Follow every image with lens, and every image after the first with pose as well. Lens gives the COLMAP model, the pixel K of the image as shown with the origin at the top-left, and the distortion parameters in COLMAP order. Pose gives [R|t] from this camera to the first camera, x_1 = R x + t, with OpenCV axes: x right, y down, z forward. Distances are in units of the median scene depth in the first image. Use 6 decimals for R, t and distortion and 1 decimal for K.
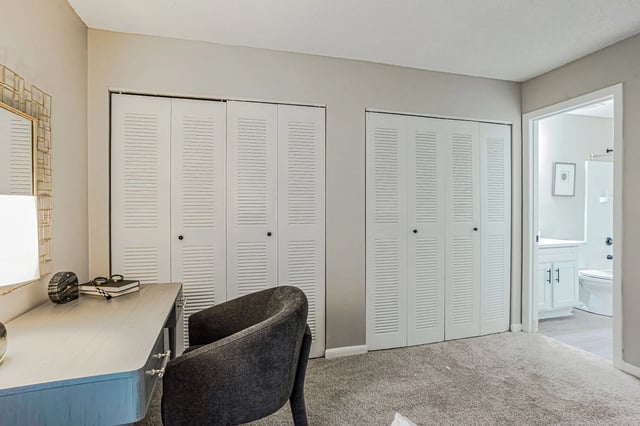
lens RADIAL K [[336.4, 0, 318.3], [0, 336.4, 212.7], [0, 0, 1]] dist [-0.037294, 0.021895]
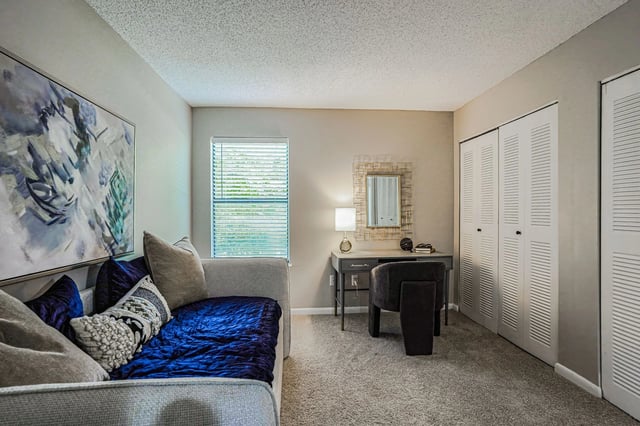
lens RADIAL K [[336.4, 0, 320.3], [0, 336.4, 213.1], [0, 0, 1]] dist [-0.037294, 0.021895]
pose [[-0.196827, -0.003290, -0.980433, 1.096209], [-0.009515, 0.999954, -0.001445, 0.006426], [0.980392, 0.009044, -0.196849, 0.562231]]
